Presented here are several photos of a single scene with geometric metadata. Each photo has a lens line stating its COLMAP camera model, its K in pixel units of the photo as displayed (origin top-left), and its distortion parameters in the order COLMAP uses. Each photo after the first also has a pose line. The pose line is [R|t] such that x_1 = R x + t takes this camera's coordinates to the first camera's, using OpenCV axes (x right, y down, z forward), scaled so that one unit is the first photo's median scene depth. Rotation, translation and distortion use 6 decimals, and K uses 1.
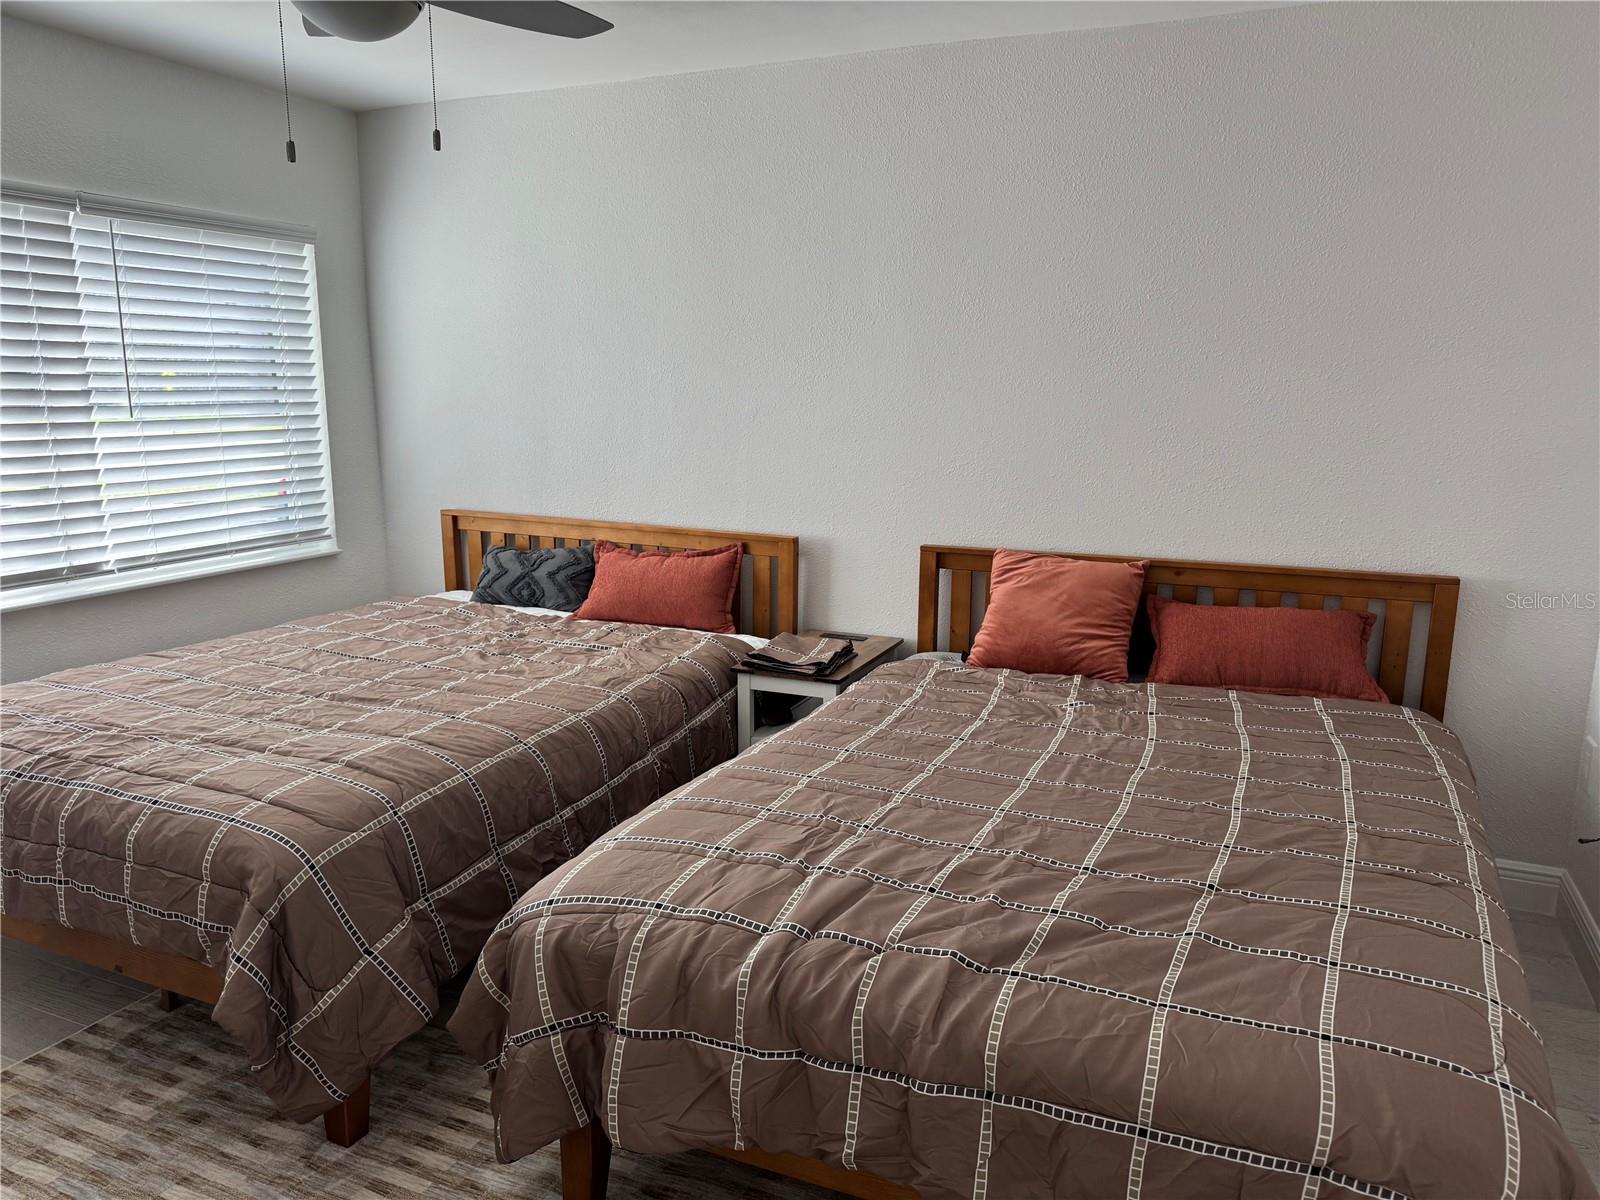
lens RADIAL K [[1121.0, 0, 800.0], [0, 1121.0, 600.0], [0, 0, 1]] dist [0.077050, -0.088460]
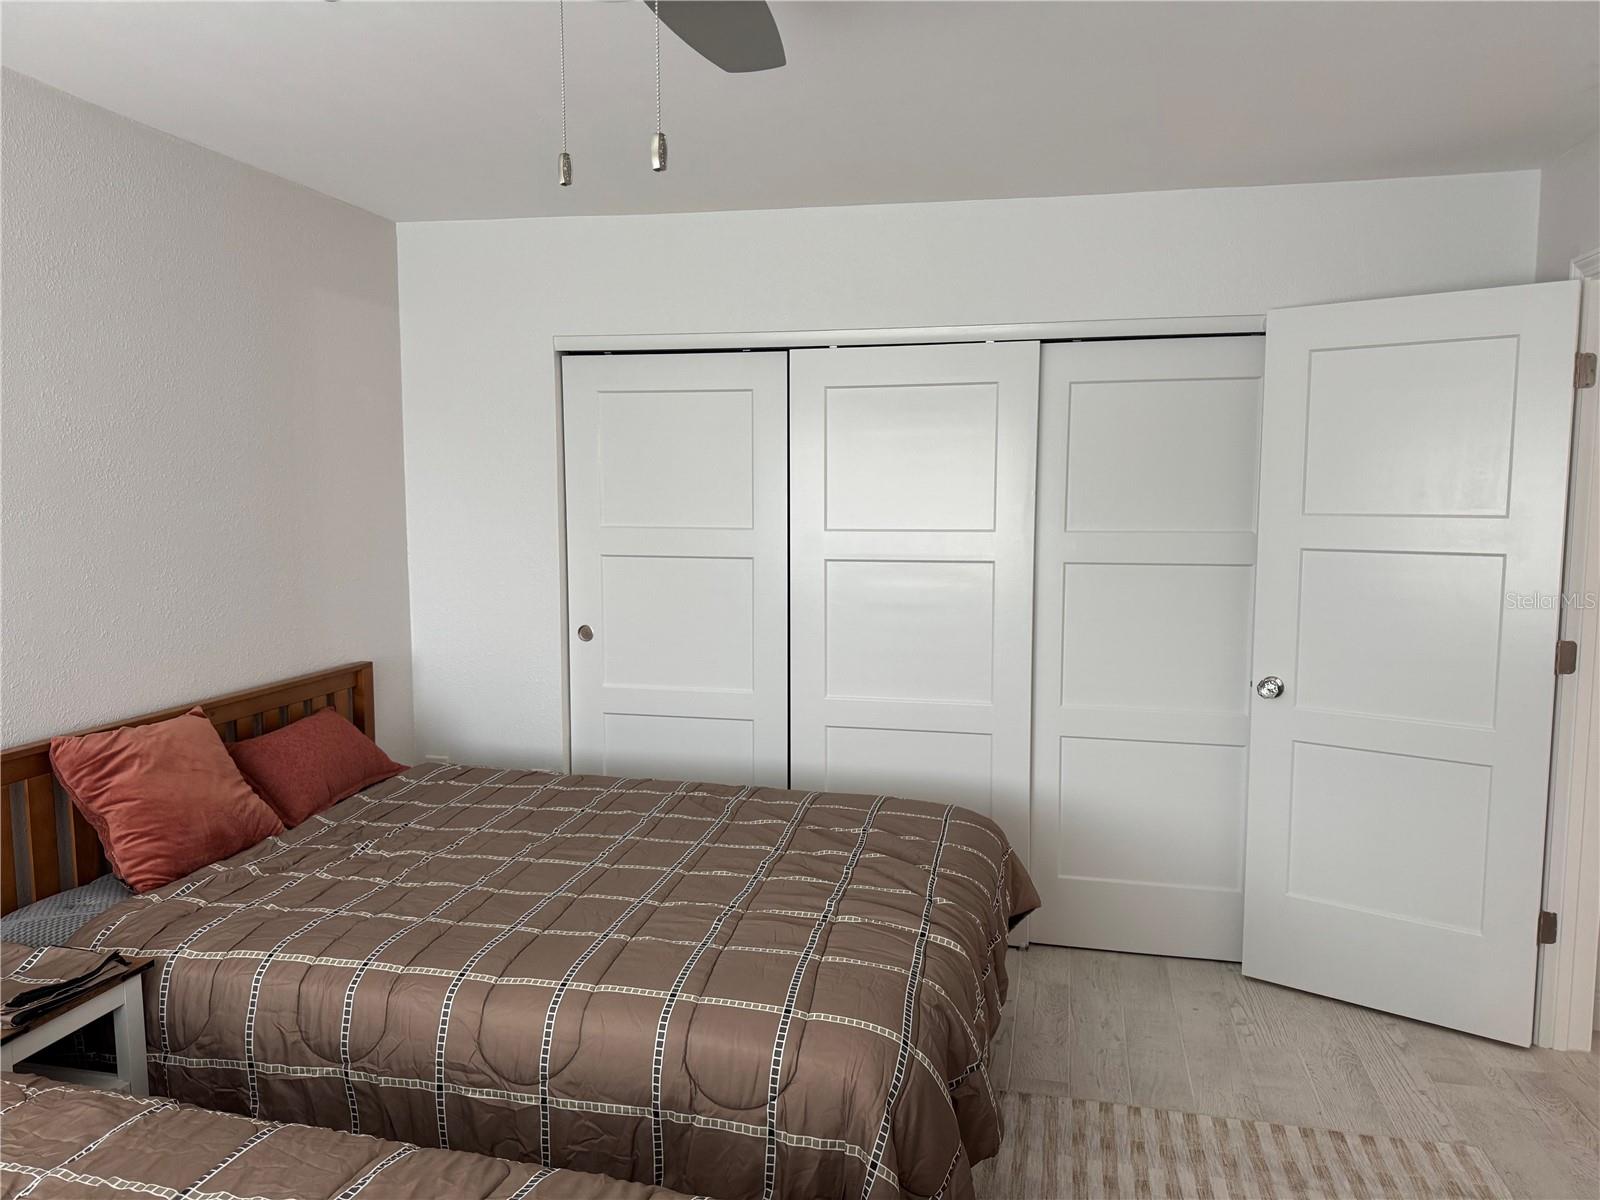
lens RADIAL K [[1121.0, 0, 800.0], [0, 1121.0, 600.0], [0, 0, 1]] dist [0.077050, -0.088460]
pose [[-0.171389, -0.102205, 0.979888, -0.711571], [0.193034, 0.971842, 0.135129, -0.162373], [-0.966107, 0.212312, -0.146834, 0.724446]]
